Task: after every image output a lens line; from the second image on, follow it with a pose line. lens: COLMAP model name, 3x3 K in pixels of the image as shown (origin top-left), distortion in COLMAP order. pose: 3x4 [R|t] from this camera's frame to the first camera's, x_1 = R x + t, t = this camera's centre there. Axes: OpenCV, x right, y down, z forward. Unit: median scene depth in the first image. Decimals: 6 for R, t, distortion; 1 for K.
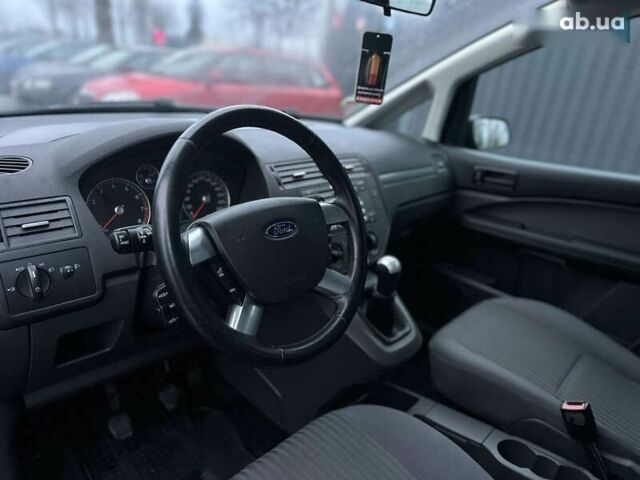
lens RADIAL K [[483.1, 0, 319.7], [0, 483.1, 240.4], [0, 0, 1]] dist [0.033007, -0.017184]
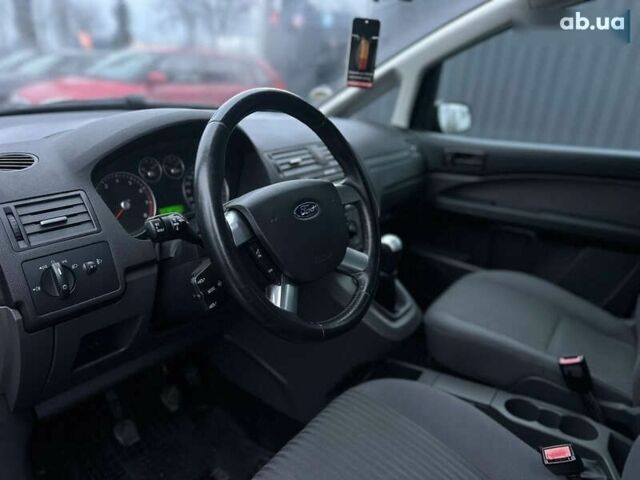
lens RADIAL K [[483.1, 0, 319.9], [0, 483.1, 238.8], [0, 0, 1]] dist [0.033007, -0.017184]
pose [[0.990688, -0.073934, 0.114326, -0.124877], [0.074178, 0.997243, 0.002125, 0.028083], [-0.114168, 0.006375, 0.993441, -0.008326]]
